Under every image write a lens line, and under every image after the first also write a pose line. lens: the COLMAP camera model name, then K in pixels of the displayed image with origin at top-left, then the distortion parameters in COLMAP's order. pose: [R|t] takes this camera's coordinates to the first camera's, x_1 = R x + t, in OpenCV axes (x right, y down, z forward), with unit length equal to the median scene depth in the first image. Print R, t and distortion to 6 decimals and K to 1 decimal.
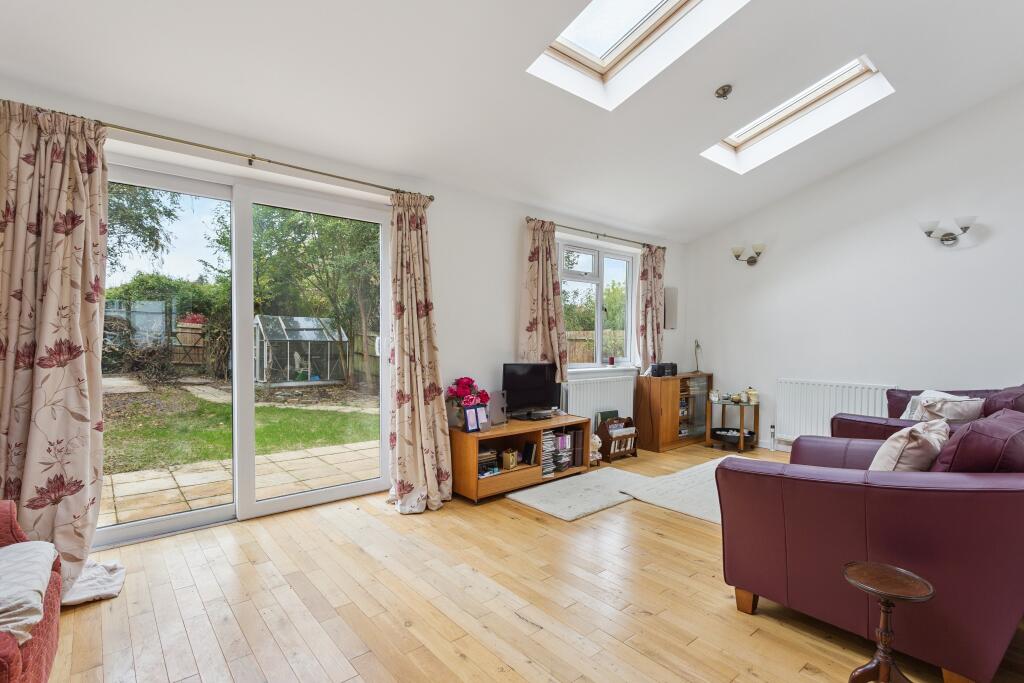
lens RADIAL K [[500.0, 0, 512.9], [0, 500.0, 349.4], [0, 0, 1]] dist [0.003464, 0.001410]
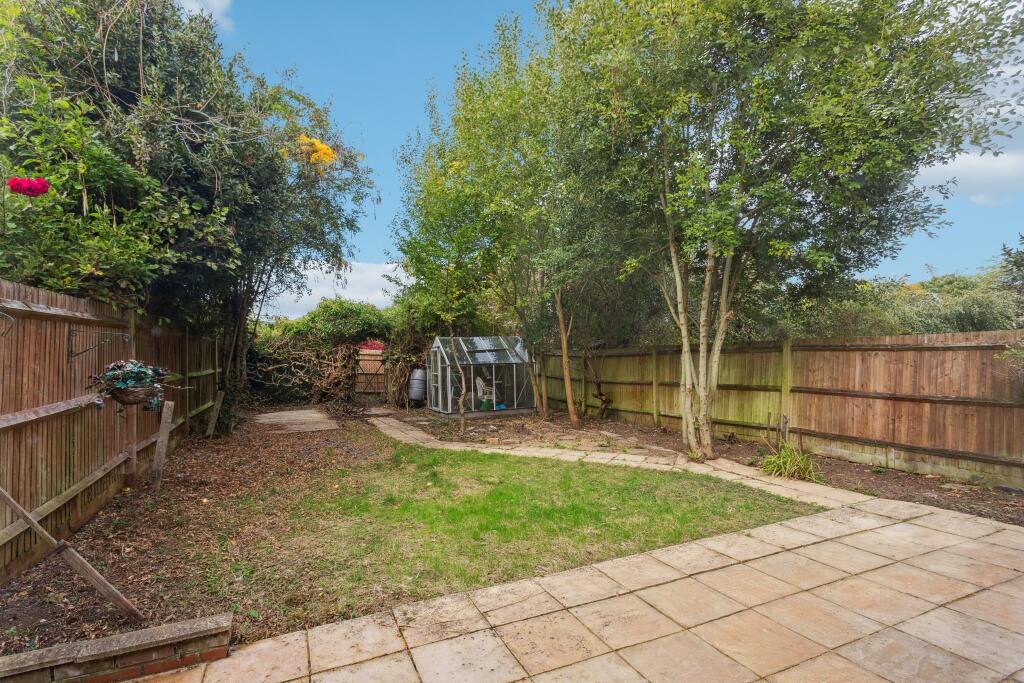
lens RADIAL K [[500.0, 0, 500.3], [0, 500.0, 369.7], [0, 0, 1]] dist [0.003464, 0.001410]
pose [[0.954644, -0.032031, -0.296020, -0.189538], [0.034115, 0.999416, 0.001876, -0.011681], [0.295787, -0.011890, 0.955180, 0.243563]]
